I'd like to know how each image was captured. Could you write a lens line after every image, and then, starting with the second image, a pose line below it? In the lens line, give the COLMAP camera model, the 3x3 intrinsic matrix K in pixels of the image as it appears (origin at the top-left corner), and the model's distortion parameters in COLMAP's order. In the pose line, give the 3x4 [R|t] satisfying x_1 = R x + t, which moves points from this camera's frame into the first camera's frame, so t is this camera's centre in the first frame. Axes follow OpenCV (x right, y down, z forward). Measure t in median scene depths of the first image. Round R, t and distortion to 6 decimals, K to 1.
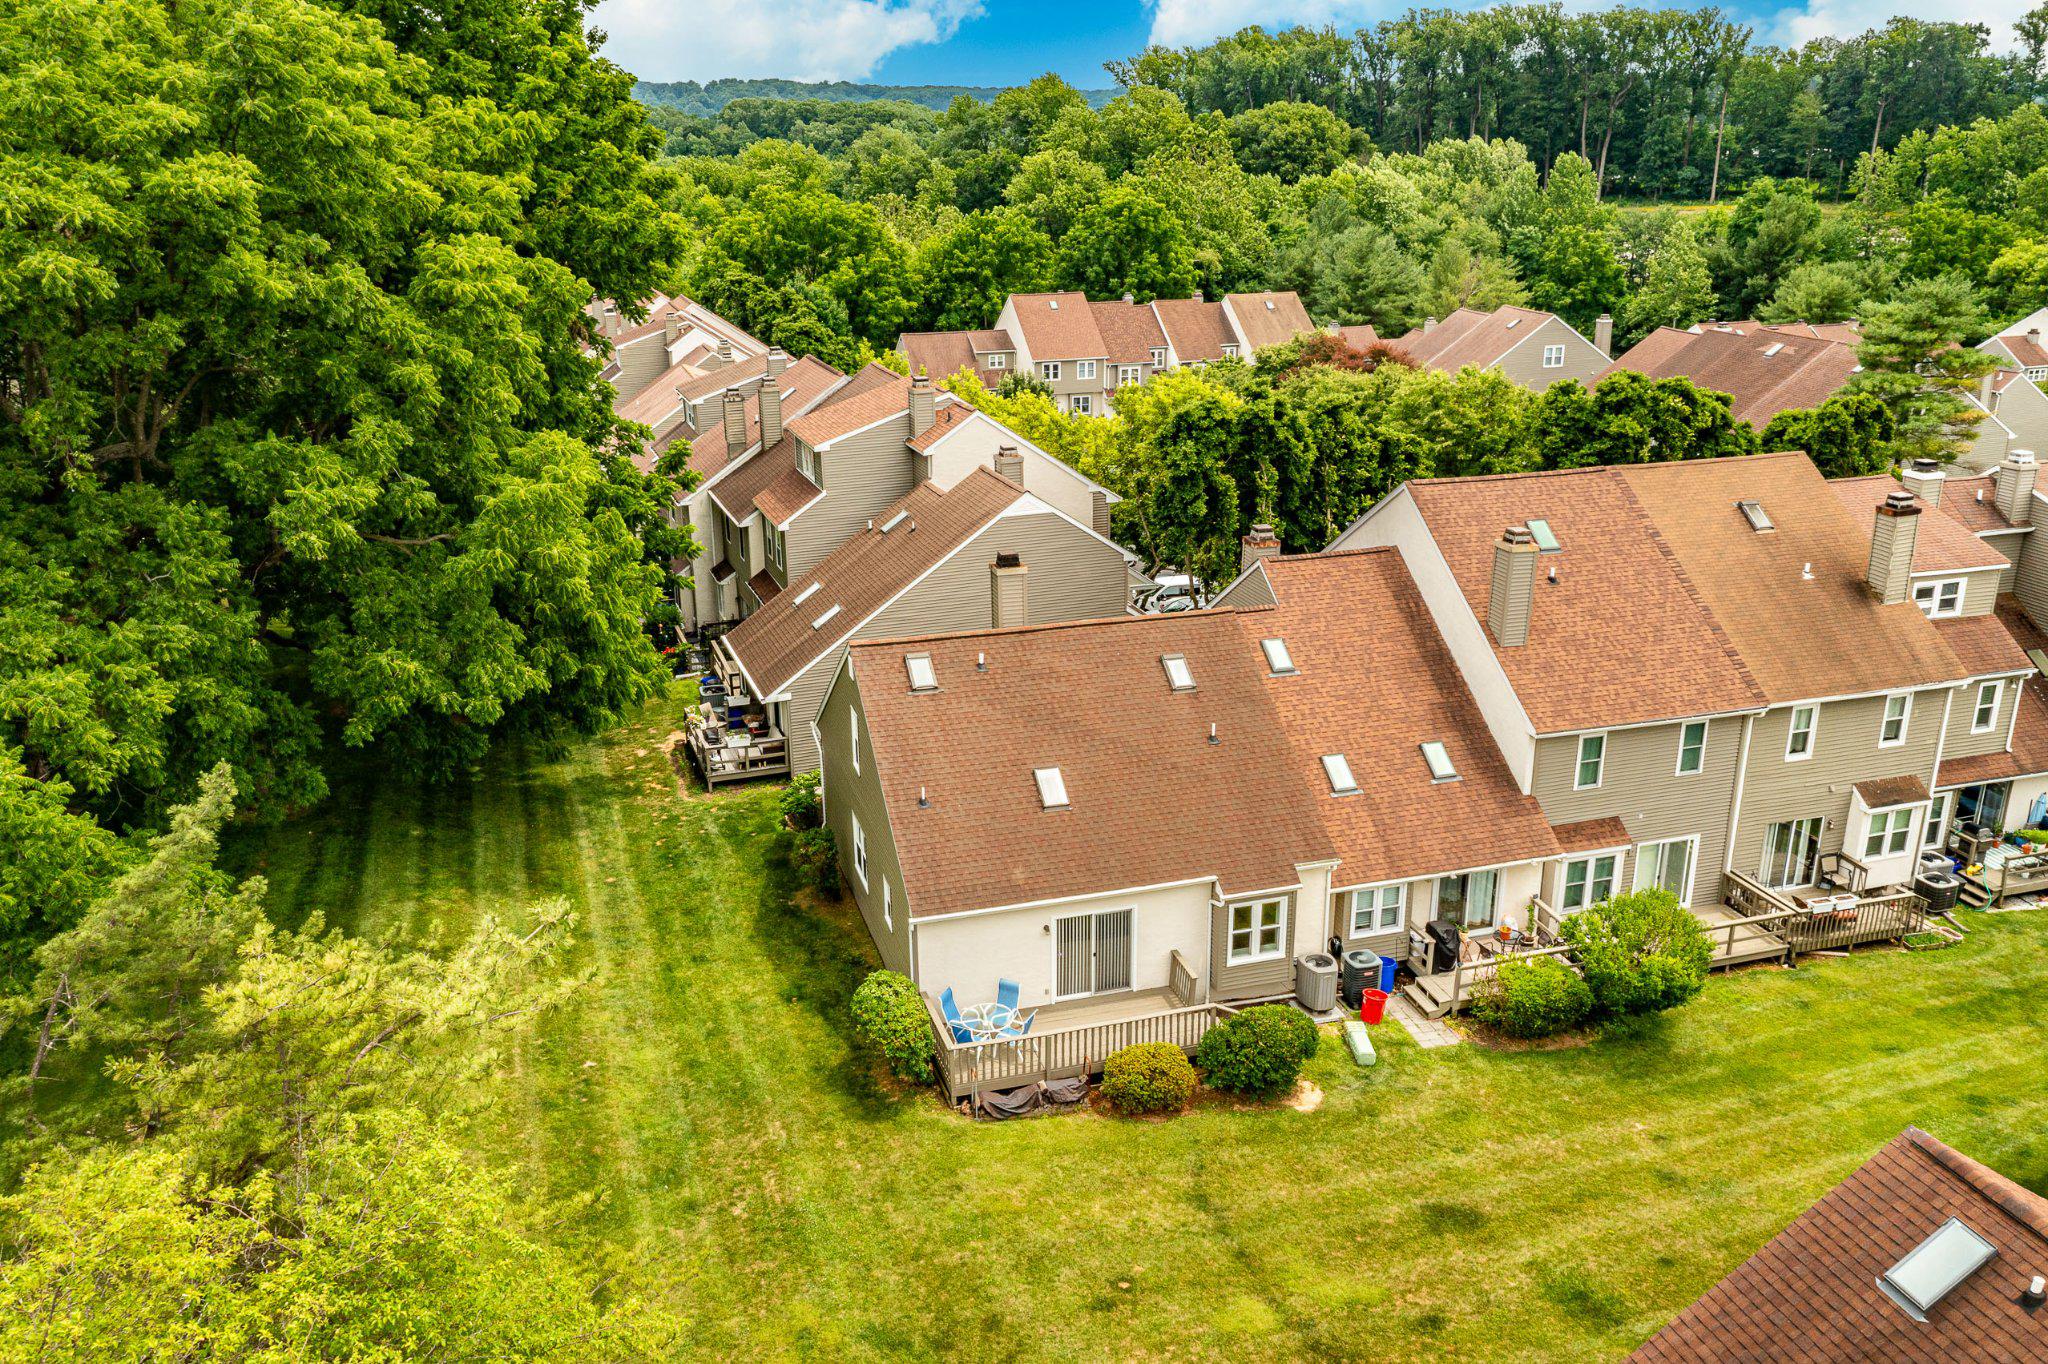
lens RADIAL K [[1665.1, 0, 1024.0], [0, 1665.1, 682.0], [0, 0, 1]] dist [-0.012498, 0.003773]
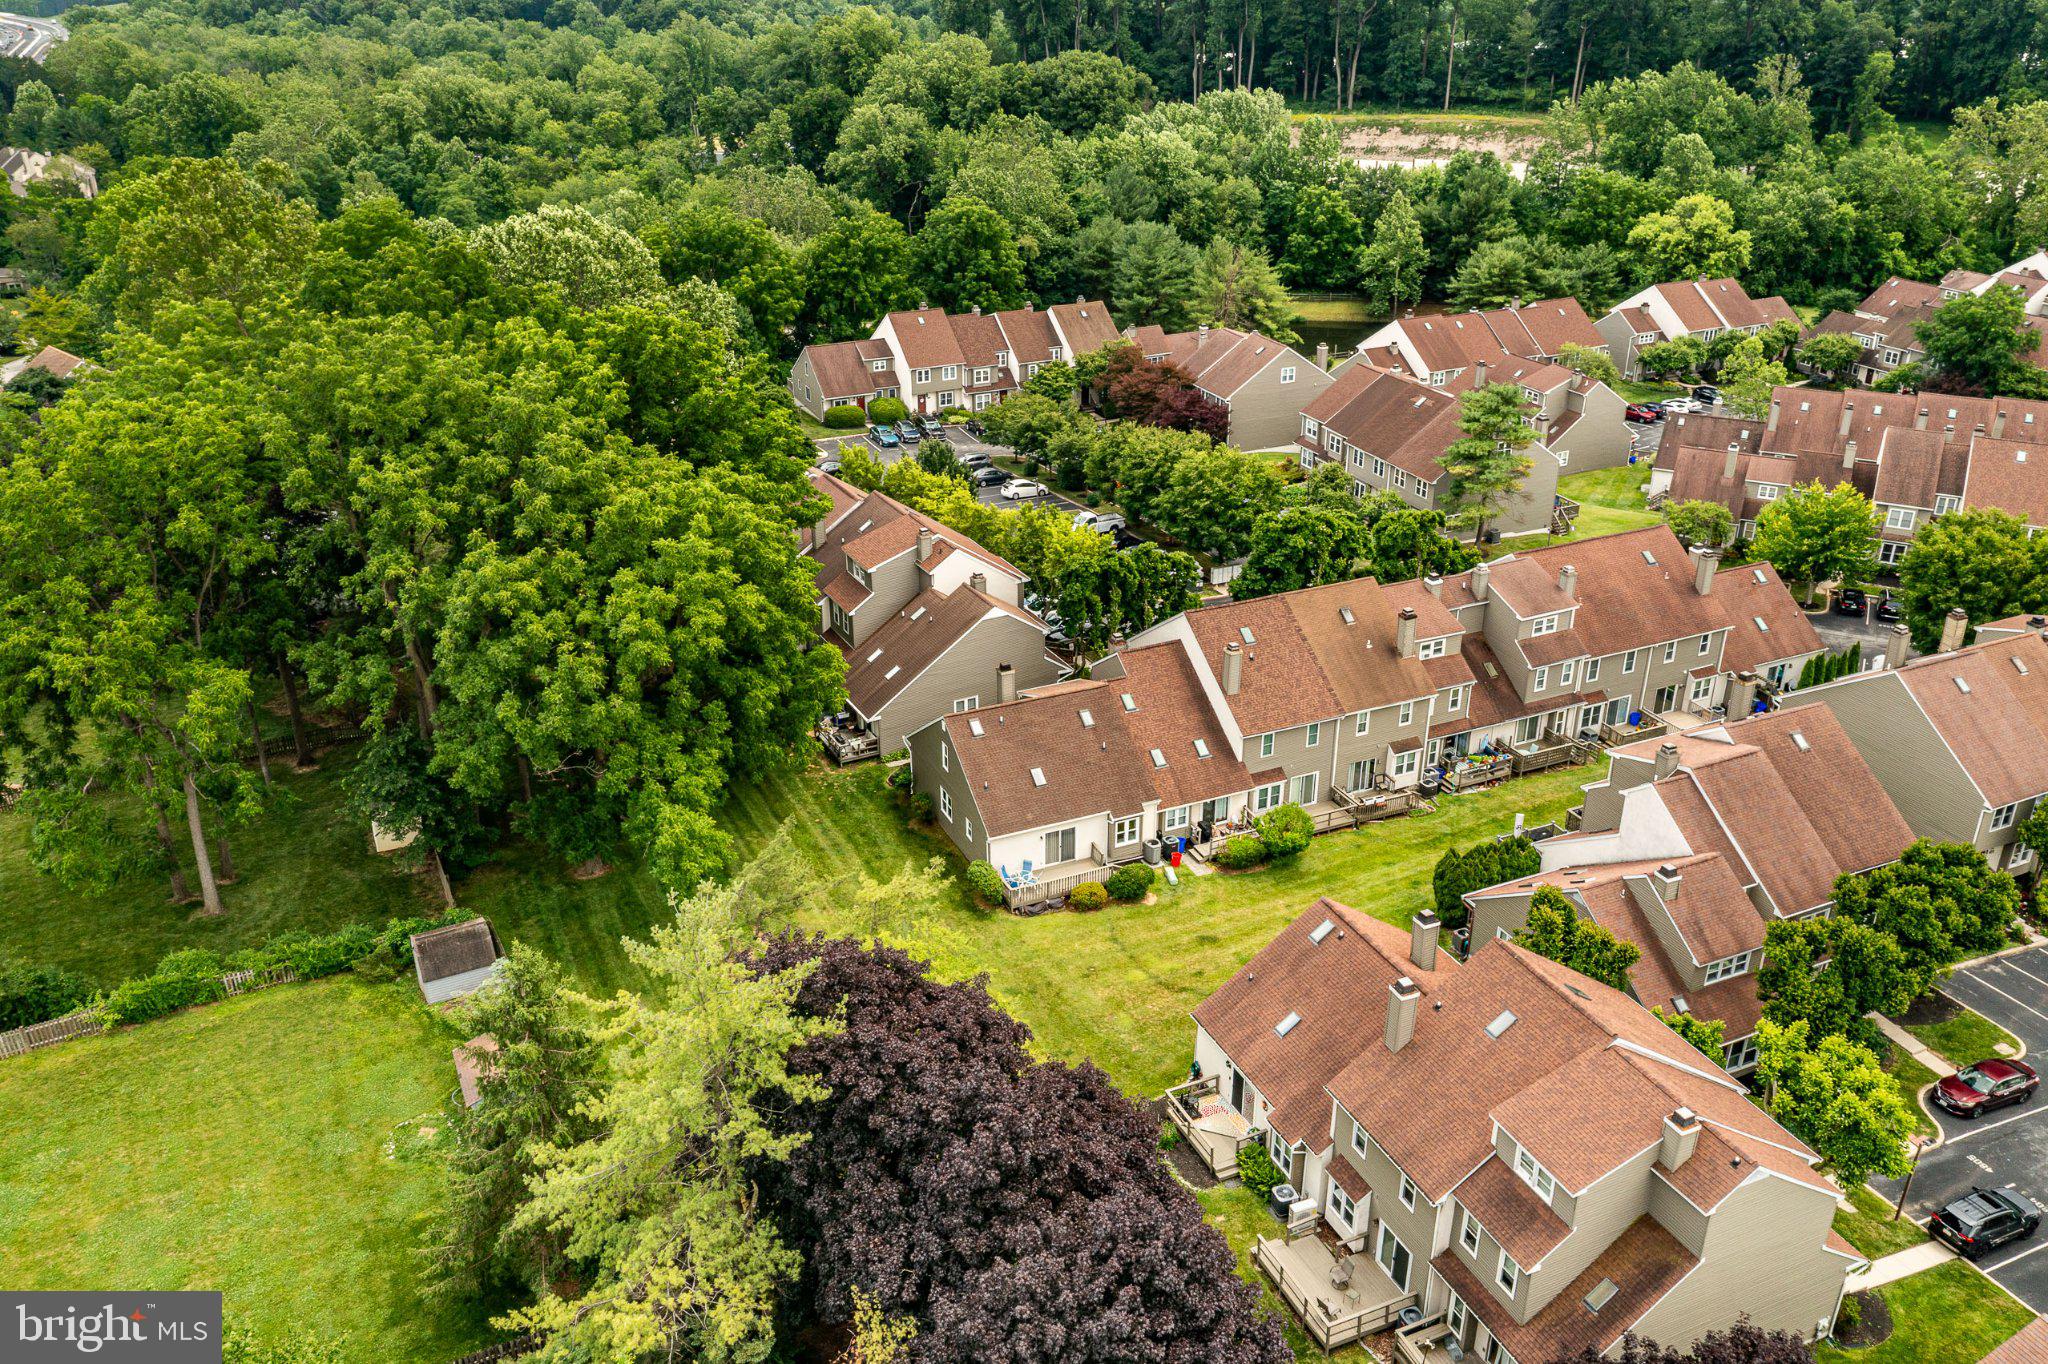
lens RADIAL K [[1665.1, 0, 1024.0], [0, 1665.1, 682.0], [0, 0, 1]] dist [-0.012498, 0.003773]
pose [[0.991834, -0.052408, 0.116274, -0.229668], [0.039630, 0.993185, 0.109607, -0.279313], [-0.121226, -0.104104, 0.987151, -1.106126]]
